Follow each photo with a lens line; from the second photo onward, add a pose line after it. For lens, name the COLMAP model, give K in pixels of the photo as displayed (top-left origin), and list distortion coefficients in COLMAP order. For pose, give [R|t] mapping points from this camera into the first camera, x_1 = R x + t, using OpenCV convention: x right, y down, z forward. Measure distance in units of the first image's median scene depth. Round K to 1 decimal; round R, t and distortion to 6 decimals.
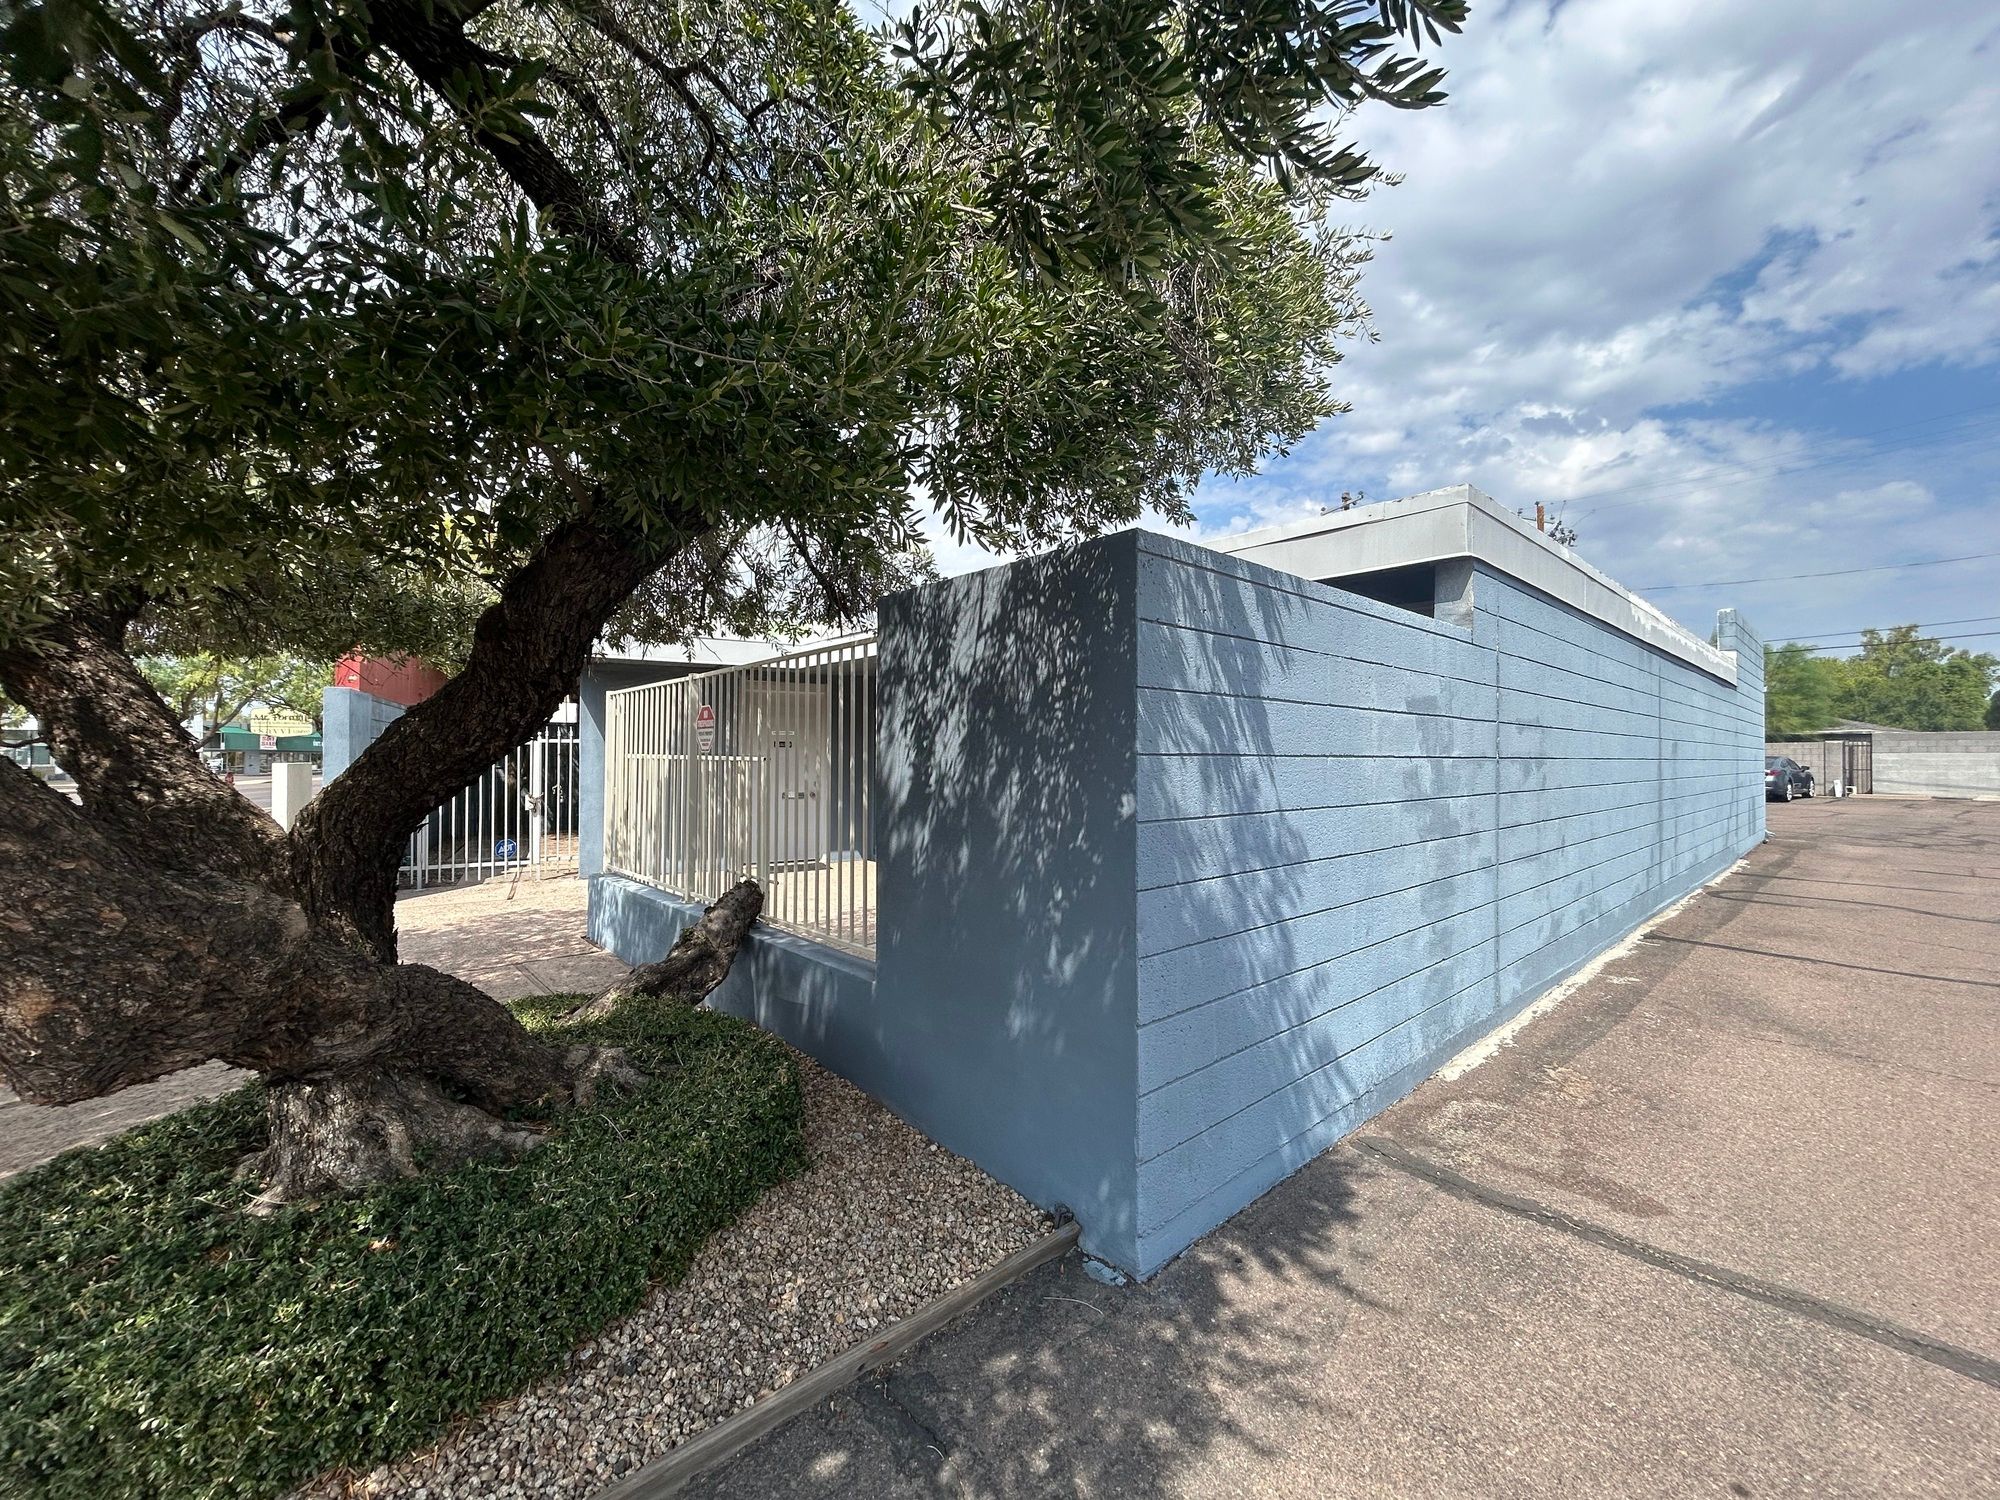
lens RADIAL K [[808.8, 0, 1000.8], [0, 808.8, 752.2], [0, 0, 1]] dist [0.002152, -0.000112]
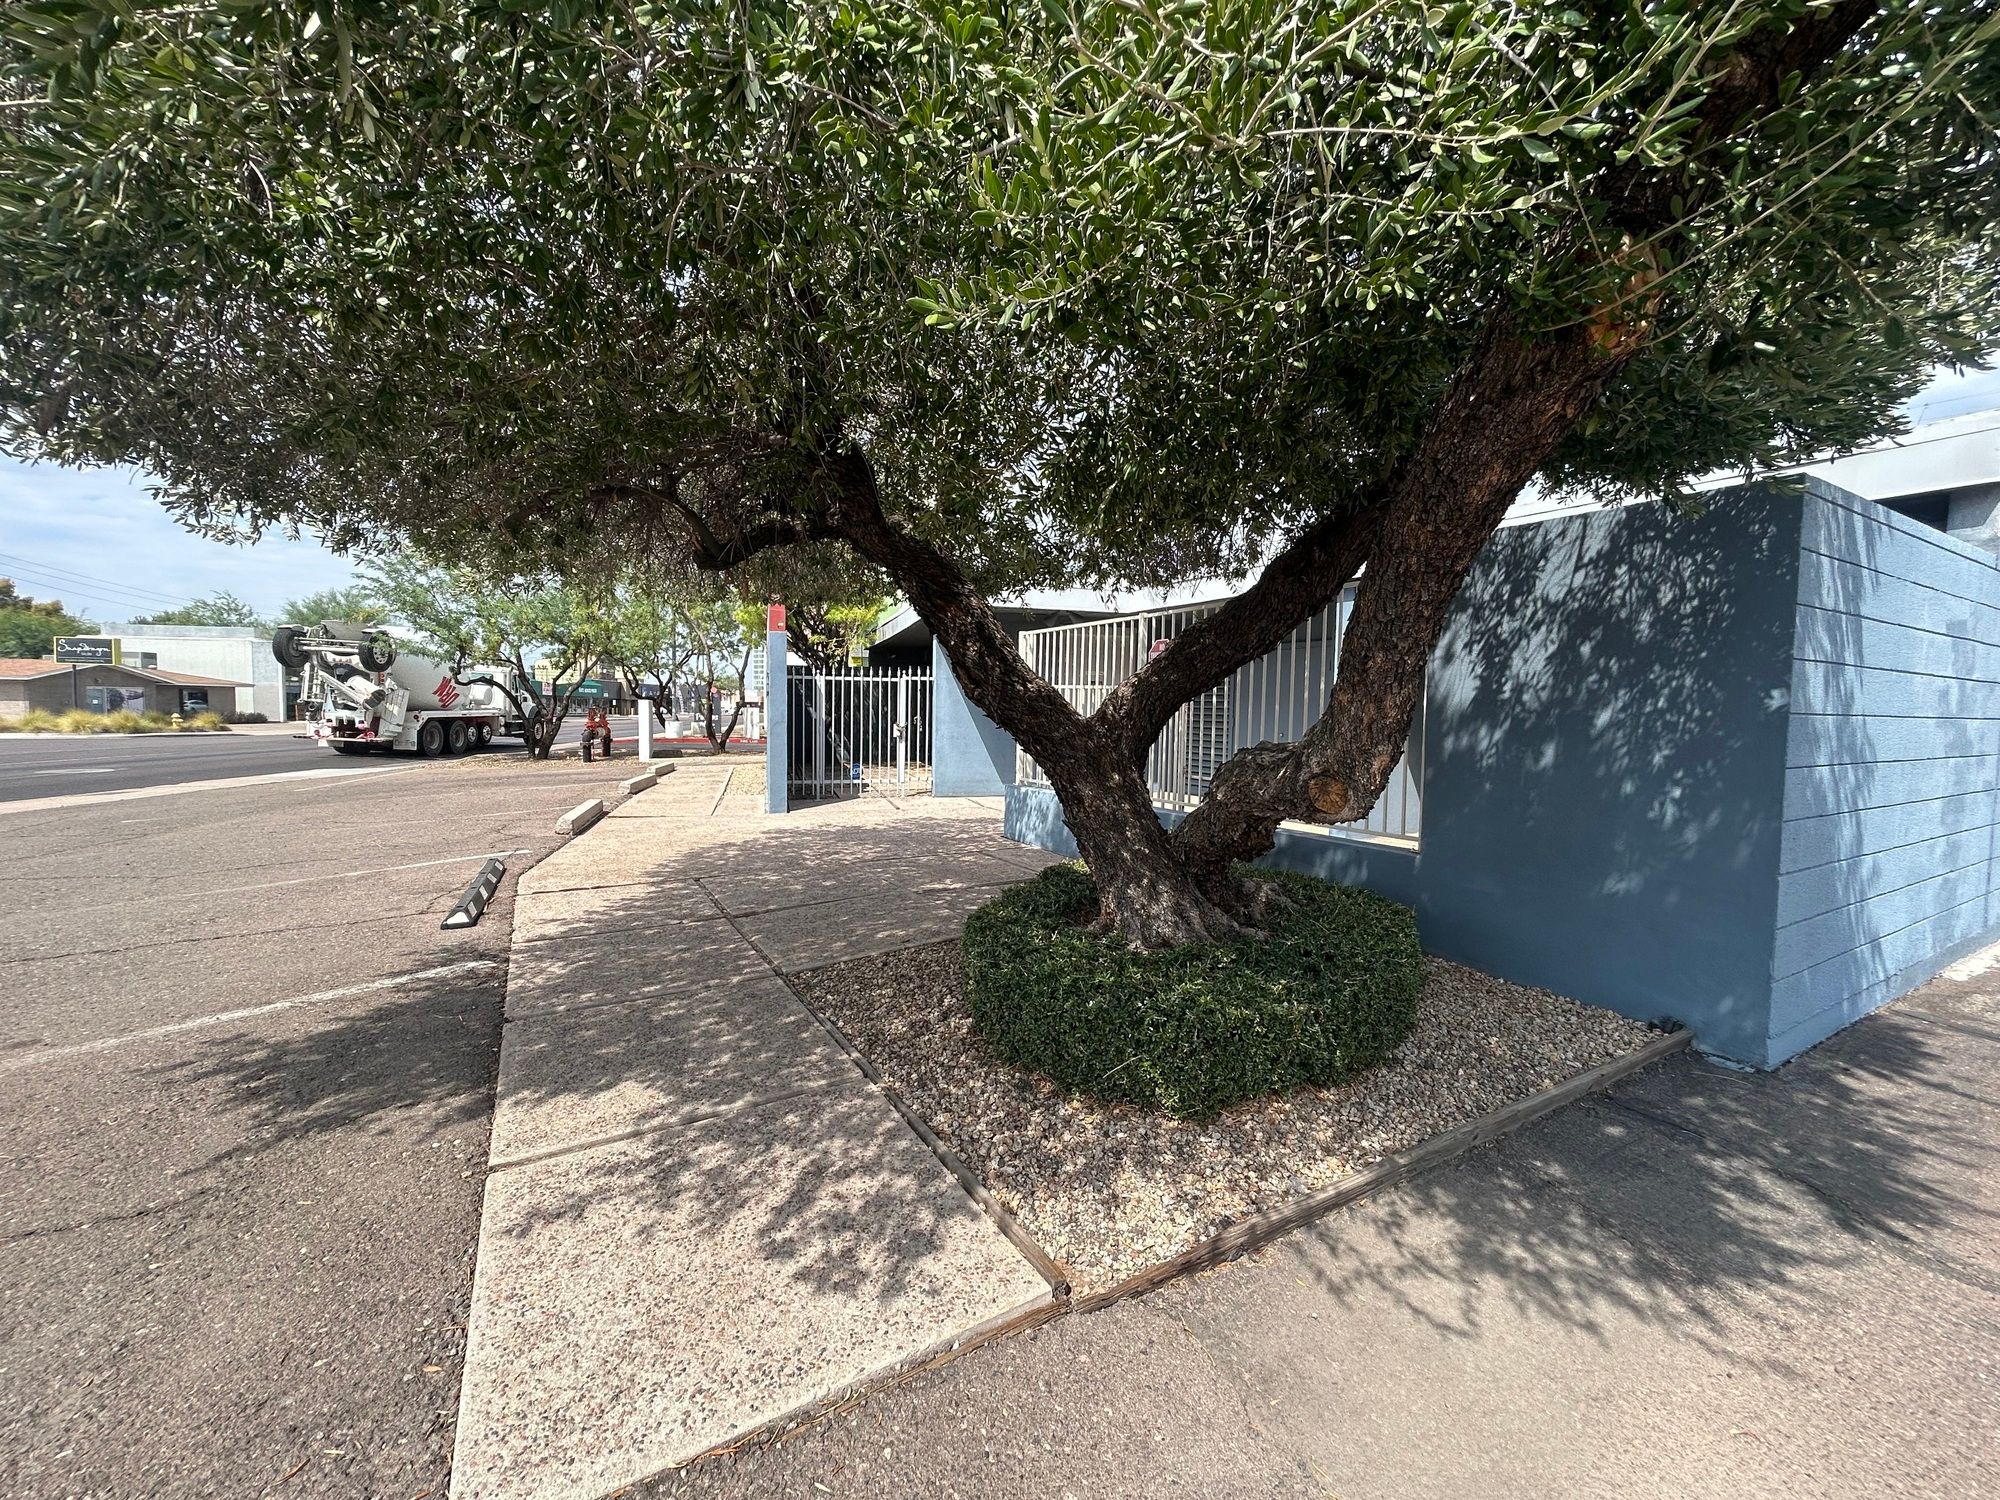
lens RADIAL K [[808.8, 0, 1009.6], [0, 808.8, 750.4], [0, 0, 1]] dist [0.002152, -0.000112]
pose [[0.978357, 0.021977, -0.205753, -0.618855], [-0.010092, 0.998228, 0.058635, 0.068761], [0.206677, -0.055290, 0.976846, -0.390425]]
